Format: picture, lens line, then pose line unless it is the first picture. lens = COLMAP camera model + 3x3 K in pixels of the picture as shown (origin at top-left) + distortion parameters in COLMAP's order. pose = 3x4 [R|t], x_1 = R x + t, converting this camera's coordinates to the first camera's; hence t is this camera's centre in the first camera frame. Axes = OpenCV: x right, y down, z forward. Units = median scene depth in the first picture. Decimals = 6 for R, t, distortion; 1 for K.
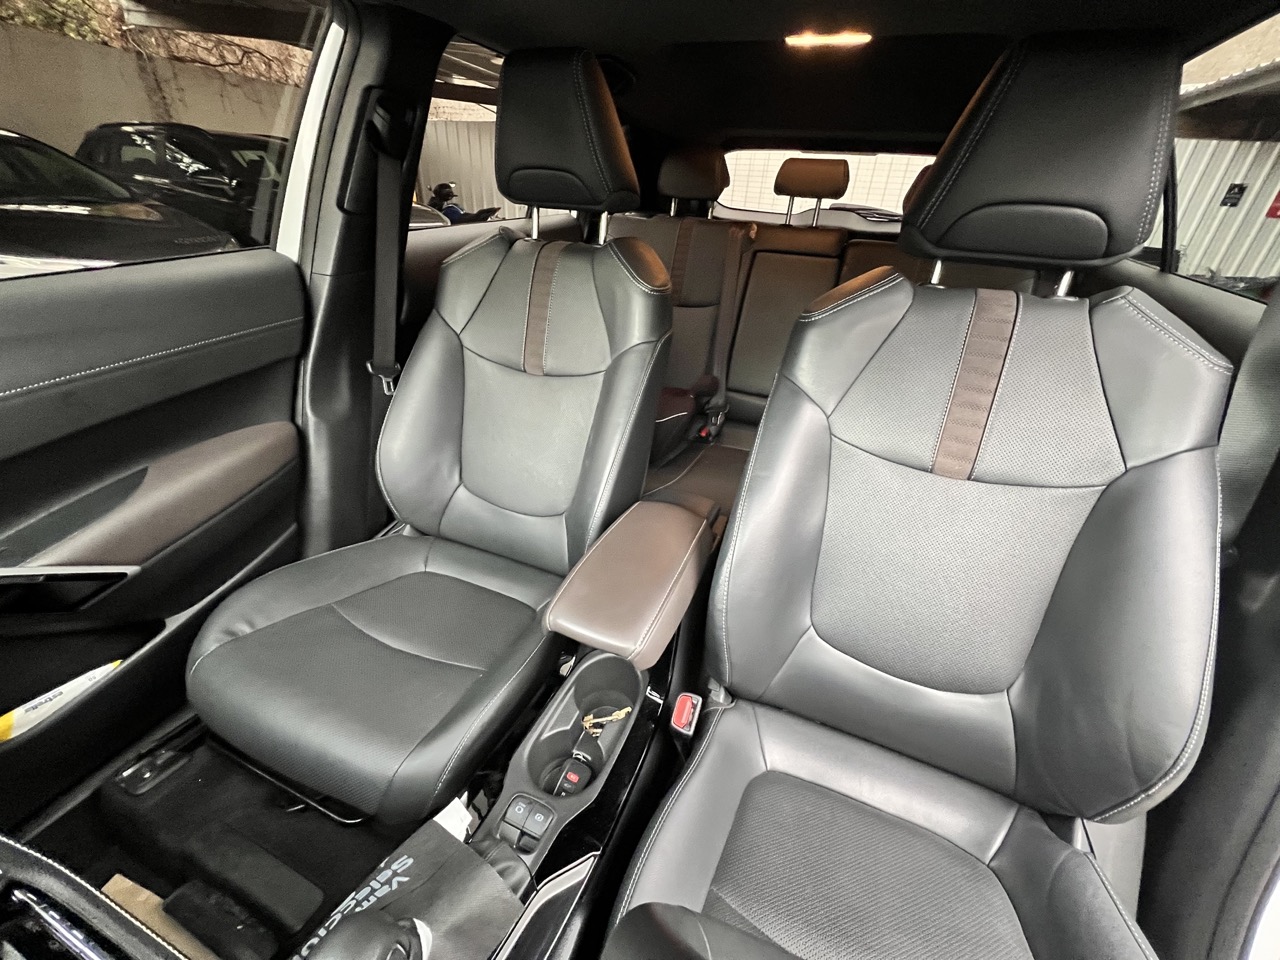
lens RADIAL K [[510.6, 0, 640.0], [0, 510.6, 480.0], [0, 0, 1]] dist [-0.000572, 0.000086]
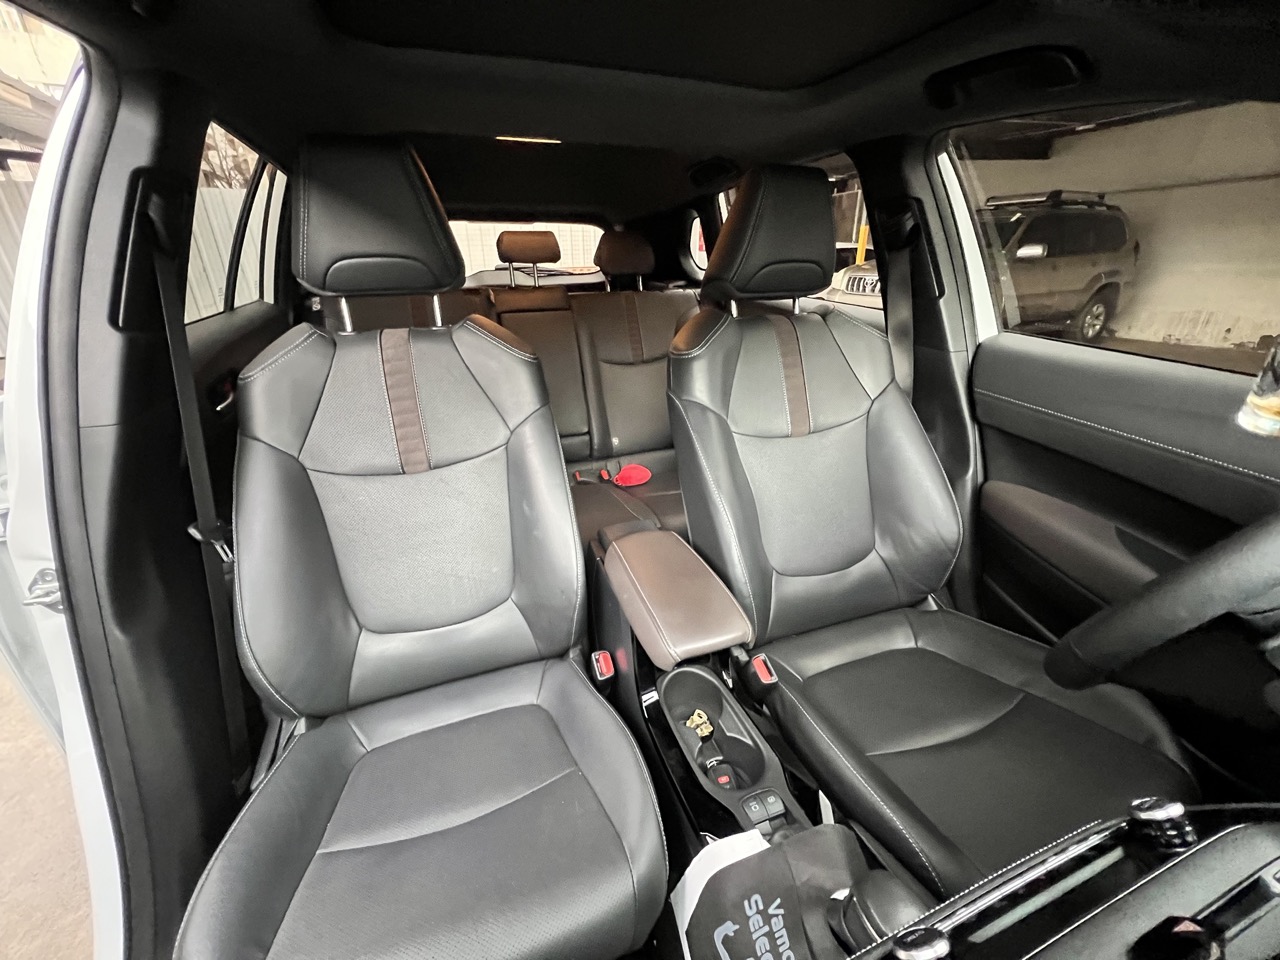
lens RADIAL K [[510.6, 0, 640.0], [0, 510.6, 480.0], [0, 0, 1]] dist [-0.000572, 0.000086]
pose [[0.731091, -0.321980, 0.601527, -0.479020], [0.373419, 0.926703, 0.042187, -0.088012], [-0.571021, 0.193779, 0.797737, 0.064955]]
